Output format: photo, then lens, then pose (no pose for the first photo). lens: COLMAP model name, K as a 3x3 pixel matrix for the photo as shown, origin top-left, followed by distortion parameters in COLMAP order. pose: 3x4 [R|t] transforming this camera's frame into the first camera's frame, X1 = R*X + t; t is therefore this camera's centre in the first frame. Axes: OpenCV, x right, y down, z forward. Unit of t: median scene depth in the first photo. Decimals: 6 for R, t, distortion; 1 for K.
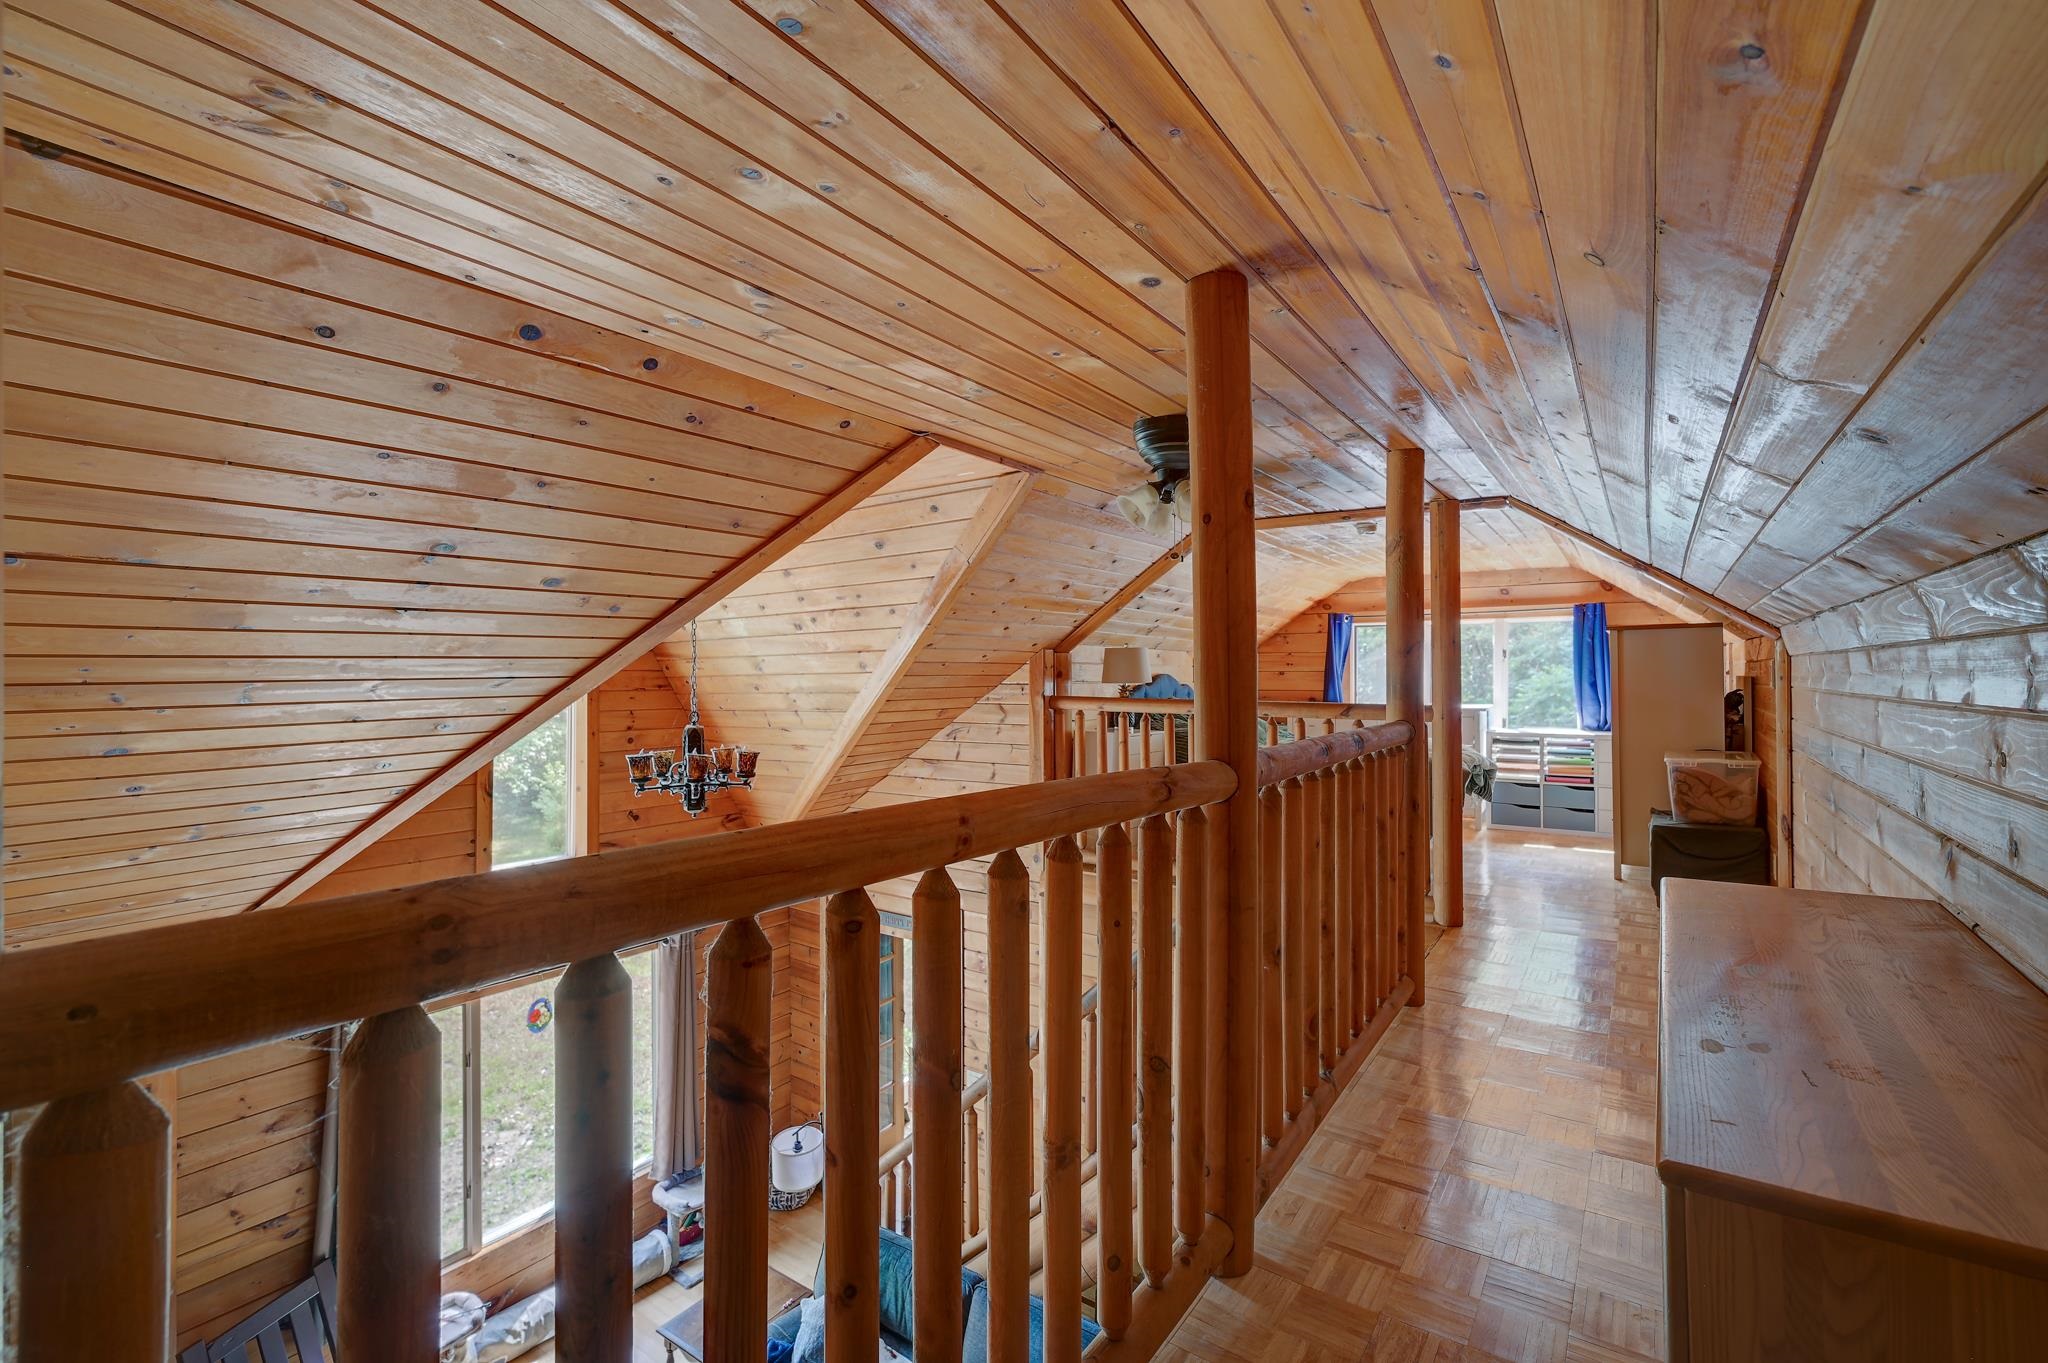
lens RADIAL K [[903.9, 0, 1044.2], [0, 903.9, 665.0], [0, 0, 1]] dist [-0.001553, 0.001137]
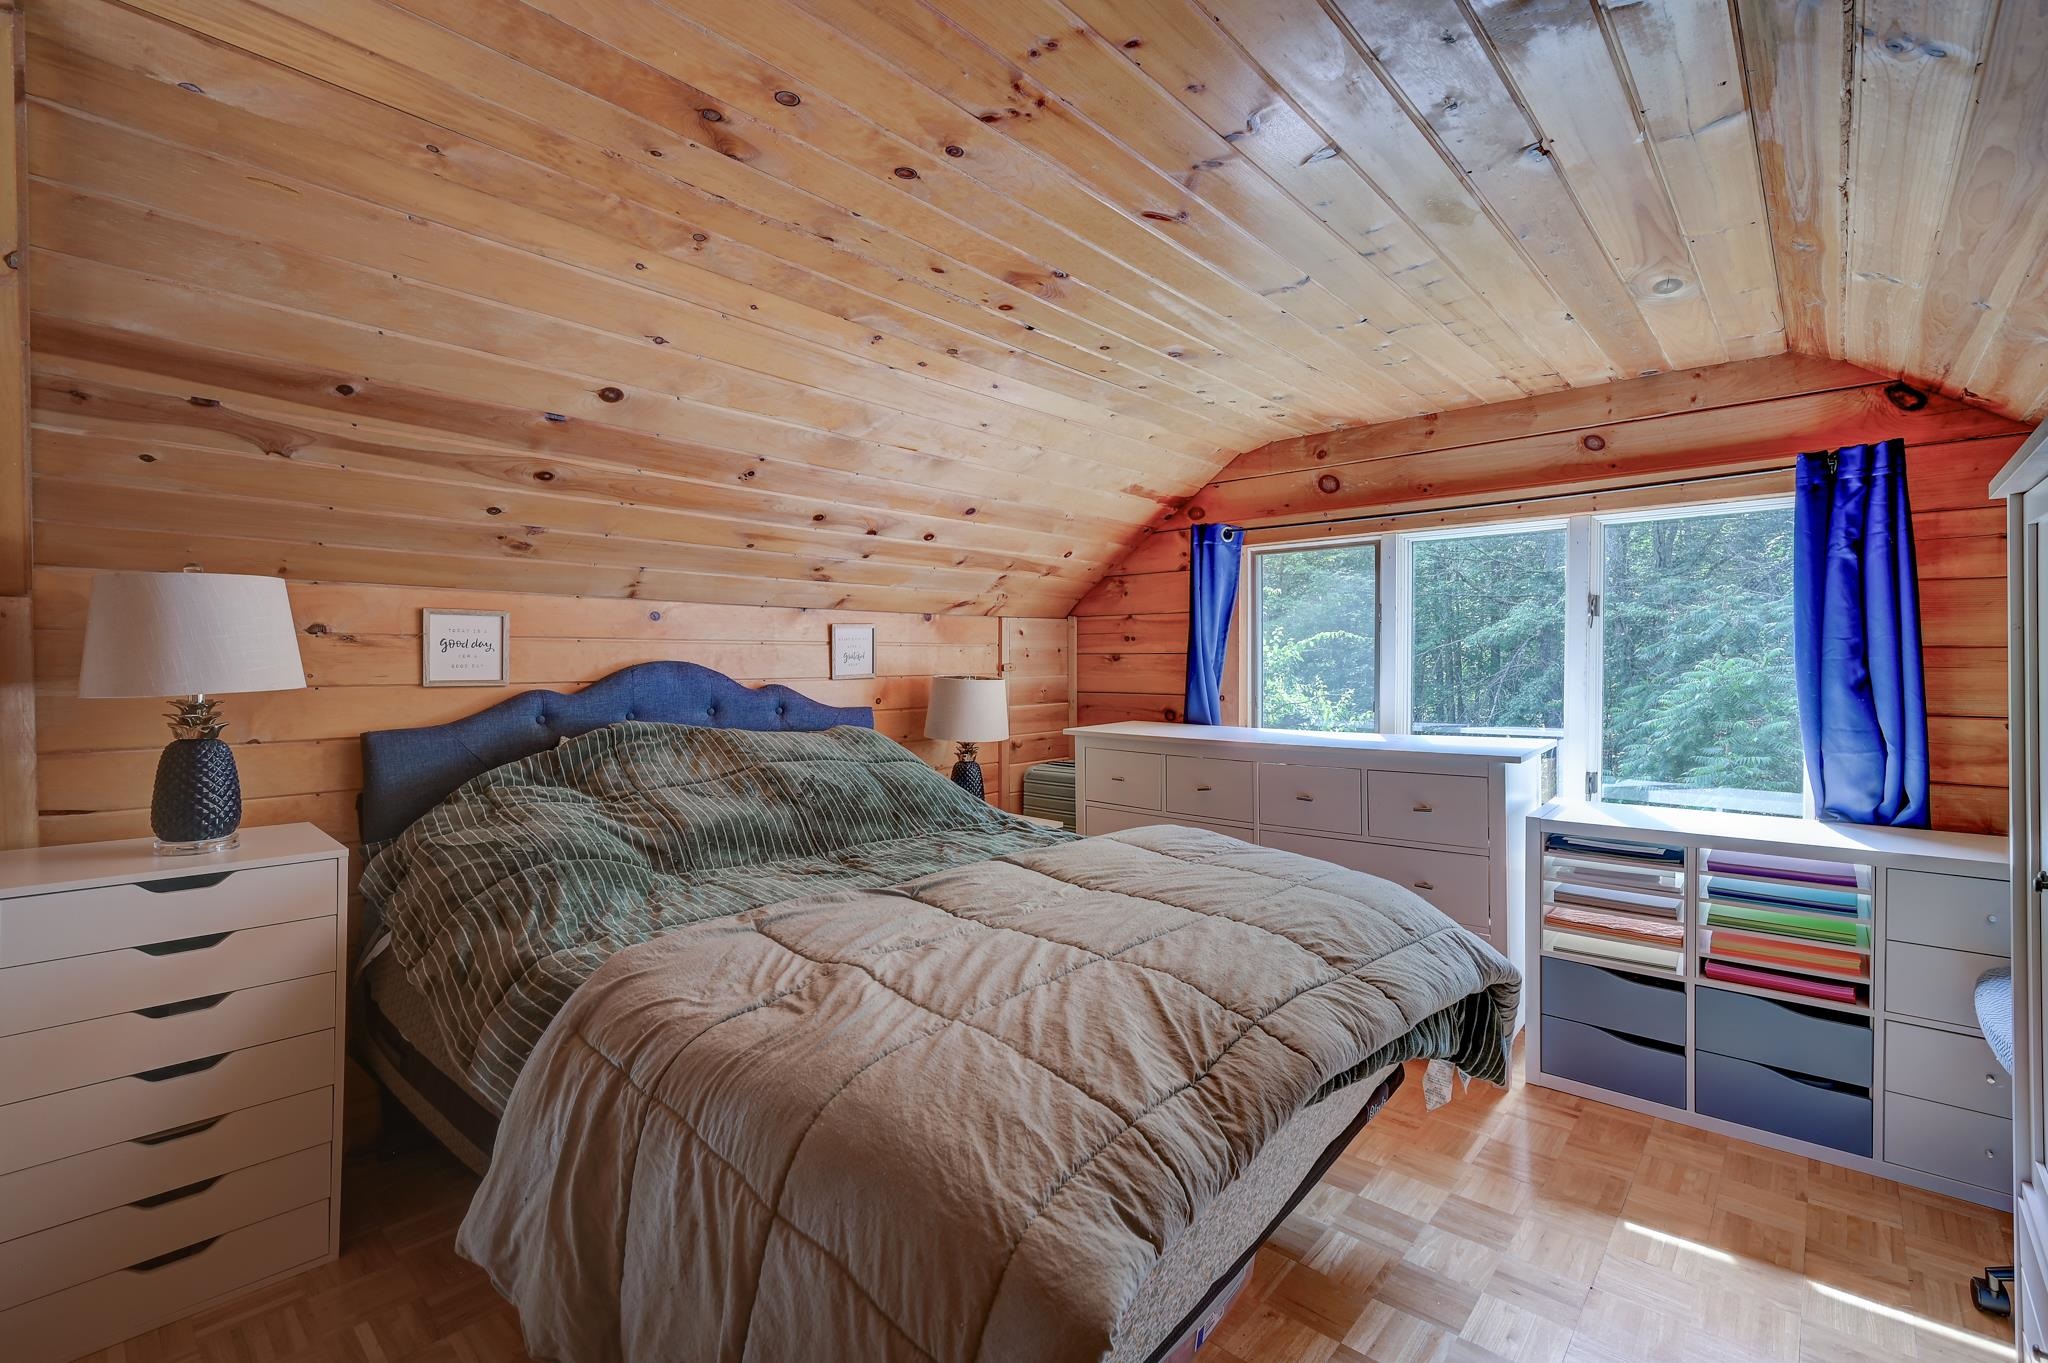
lens RADIAL K [[903.9, 0, 1040.0], [0, 903.9, 666.0], [0, 0, 1]] dist [-0.001553, 0.001137]
pose [[0.989407, -0.000753, -0.145167, 0.362994], [0.003360, 0.999838, 0.017710, 0.006404], [0.145130, -0.018010, 0.989249, 0.639022]]
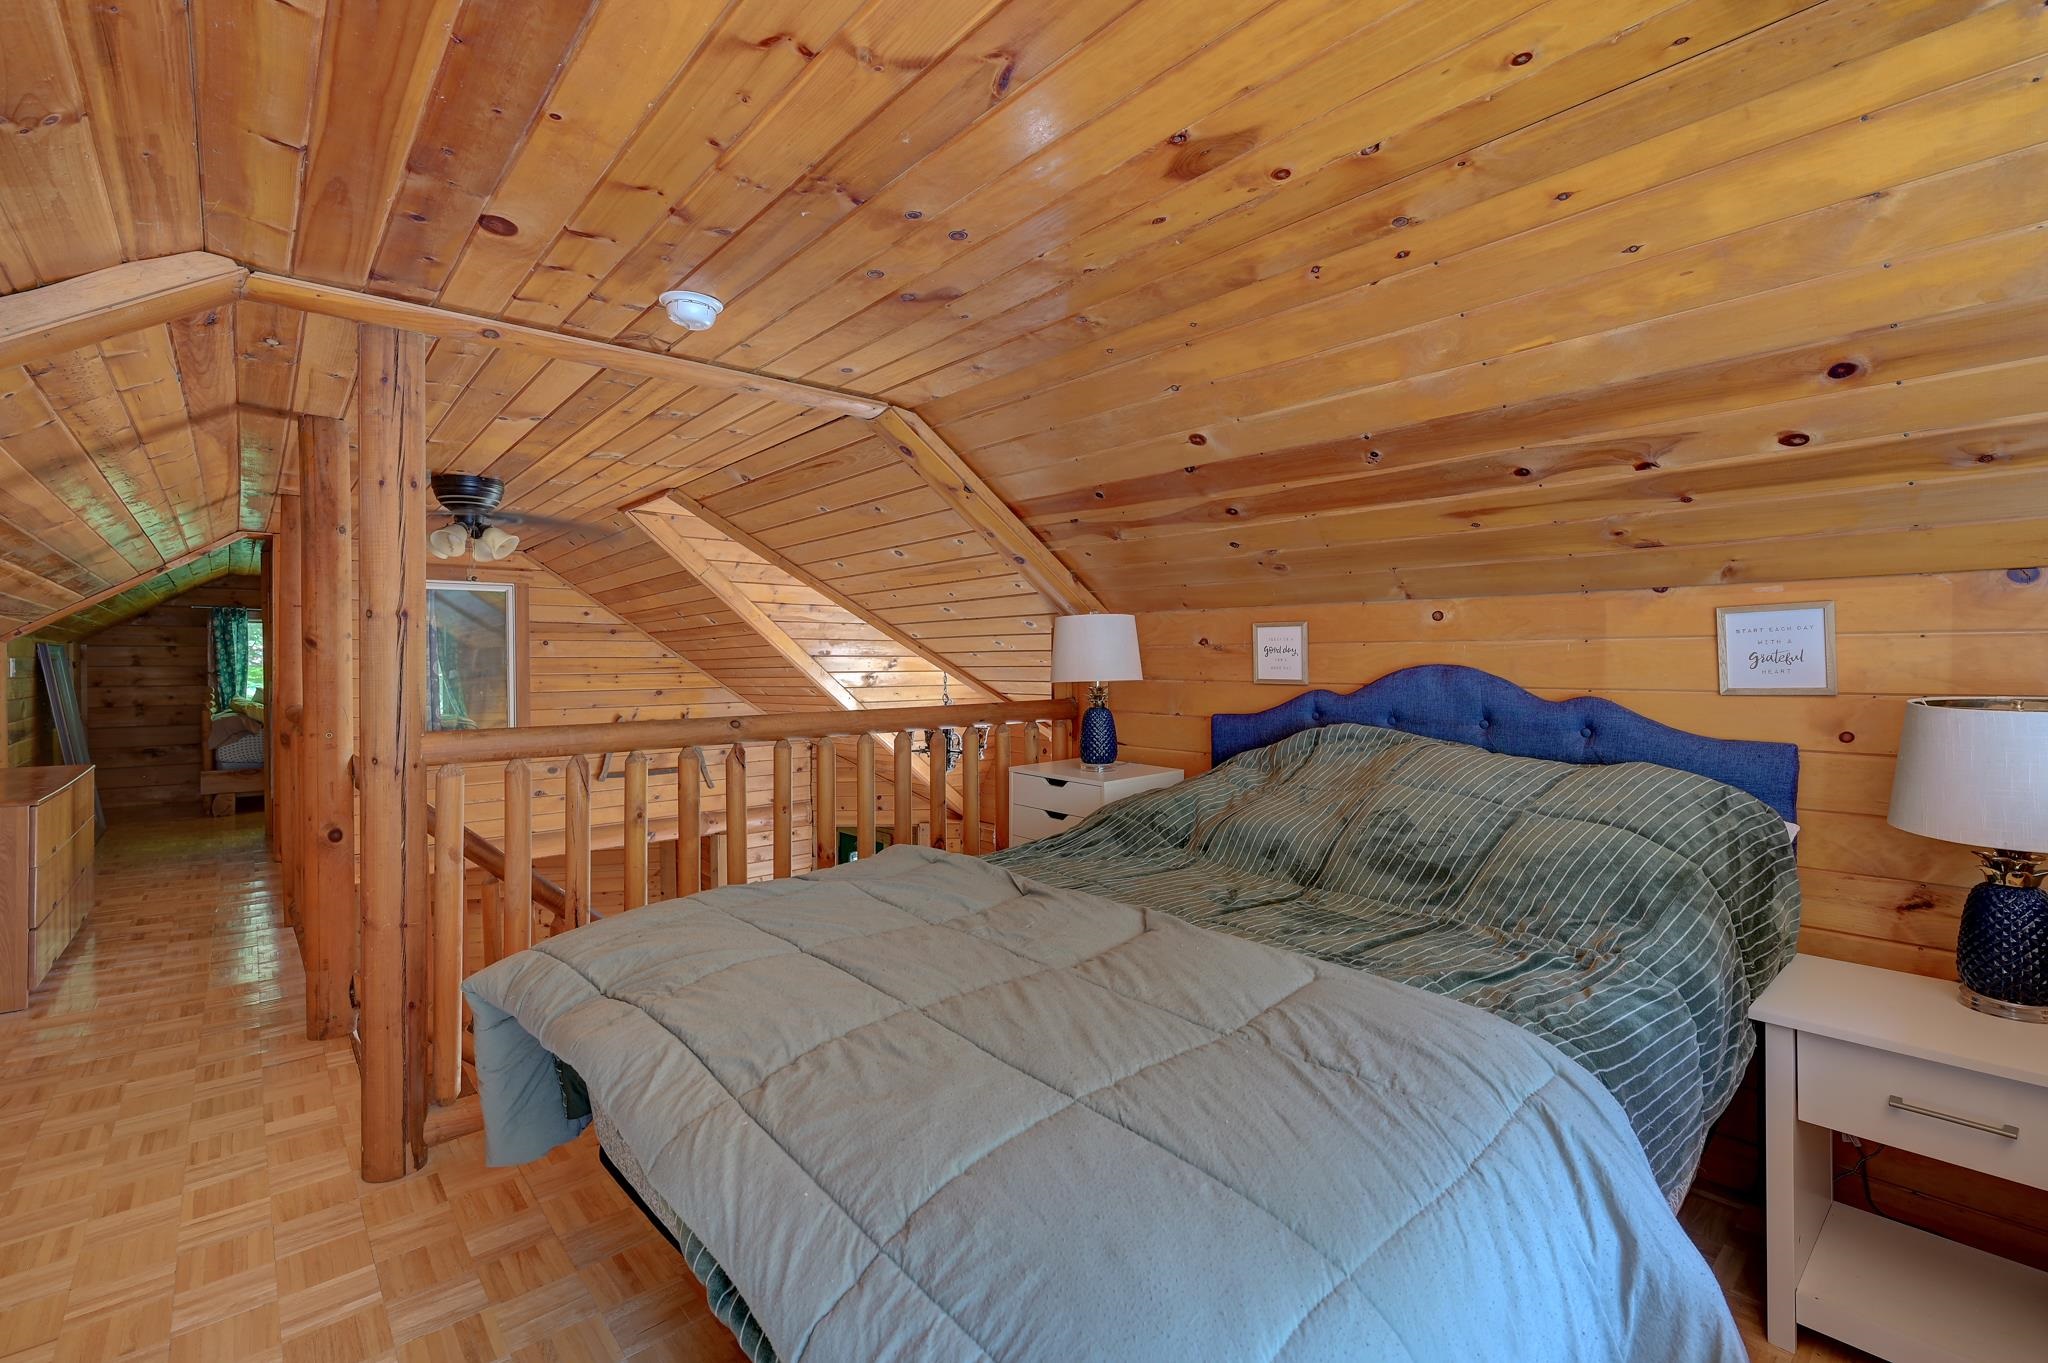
lens RADIAL K [[903.9, 0, 1026.7], [0, 903.9, 669.5], [0, 0, 1]] dist [-0.001553, 0.001137]
pose [[-0.267634, 0.009465, -0.963474, 1.001179], [0.013624, 0.999889, 0.006039, 0.013445], [0.963424, -0.011510, -0.267733, 1.749728]]
